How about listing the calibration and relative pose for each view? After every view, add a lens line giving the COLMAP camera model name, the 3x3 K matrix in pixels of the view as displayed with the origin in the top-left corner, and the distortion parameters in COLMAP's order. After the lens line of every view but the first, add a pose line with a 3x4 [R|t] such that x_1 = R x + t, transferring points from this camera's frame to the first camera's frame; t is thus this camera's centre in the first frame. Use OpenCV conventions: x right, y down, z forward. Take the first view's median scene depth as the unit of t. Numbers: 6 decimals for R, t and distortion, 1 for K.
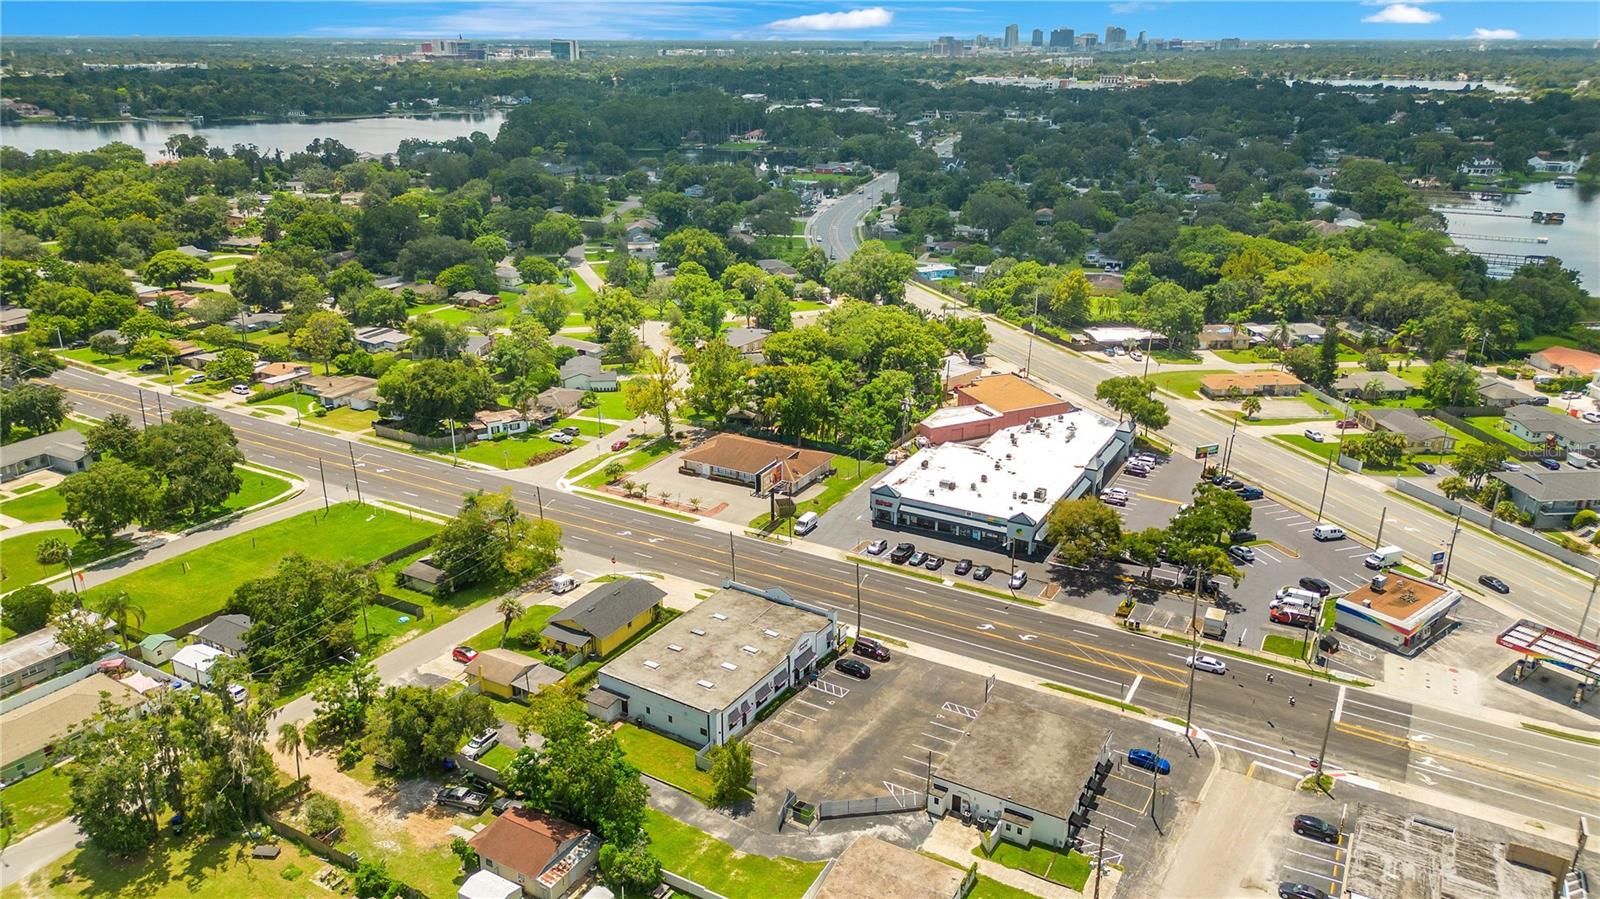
lens RADIAL K [[1120.4, 0, 796.1], [0, 1120.4, 451.0], [0, 0, 1]] dist [0.068064, -0.064900]
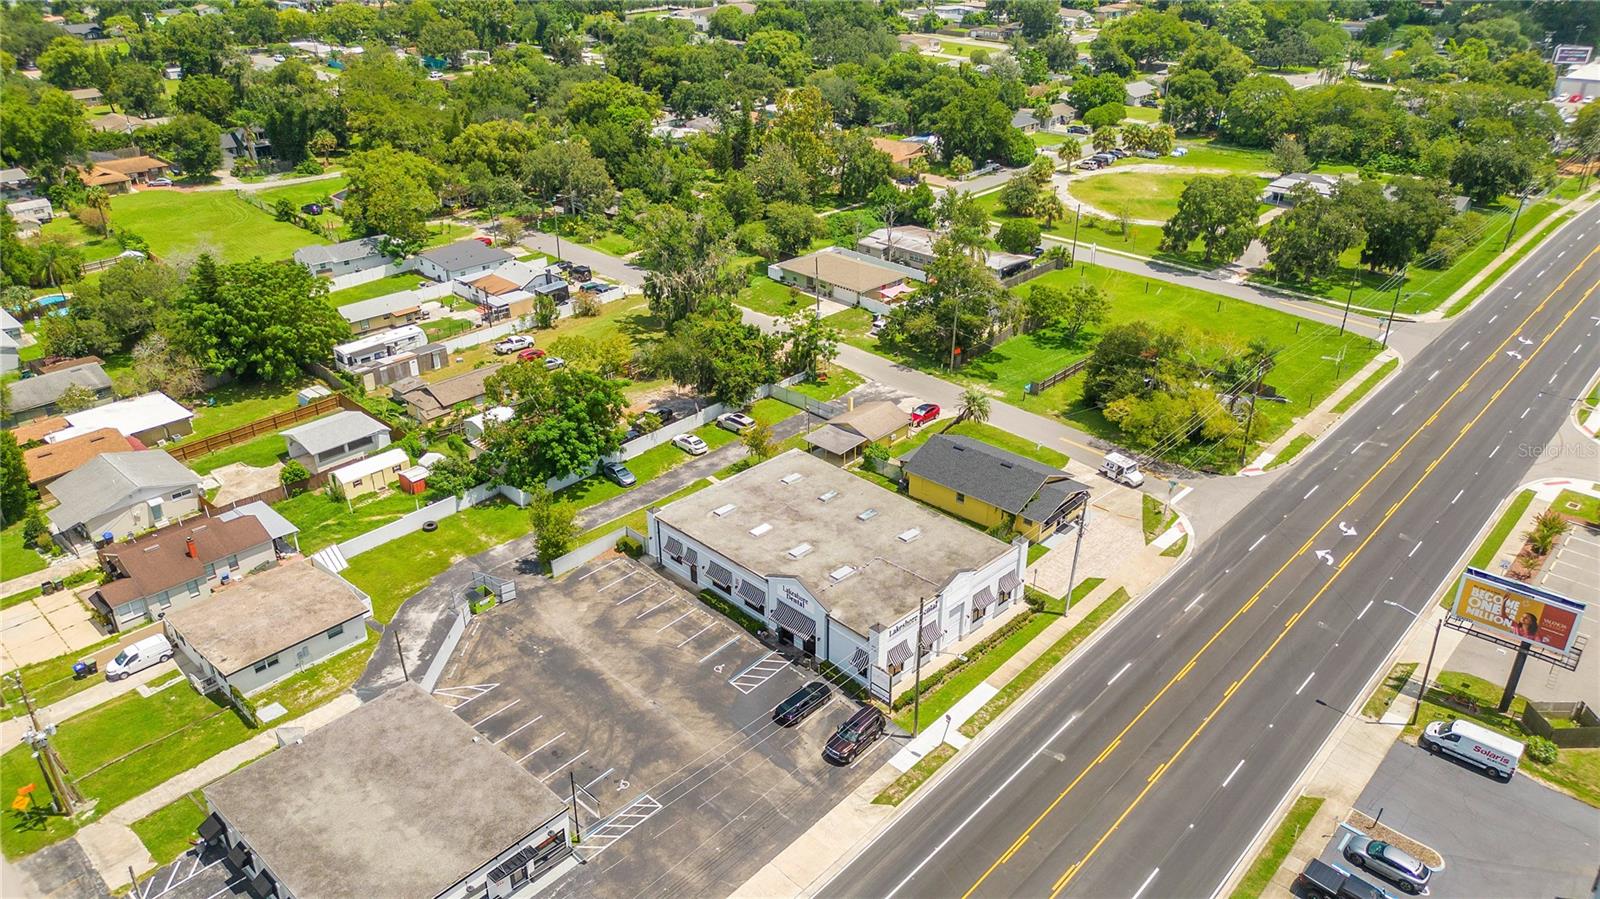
lens RADIAL K [[1120.4, 0, 796.1], [0, 1120.4, 451.0], [0, 0, 1]] dist [0.068064, -0.064900]
pose [[-0.227664, 0.438166, -0.869586, 0.339273], [-0.332222, 0.804500, 0.492349, -0.128138], [0.915313, 0.400986, -0.037587, 0.678825]]
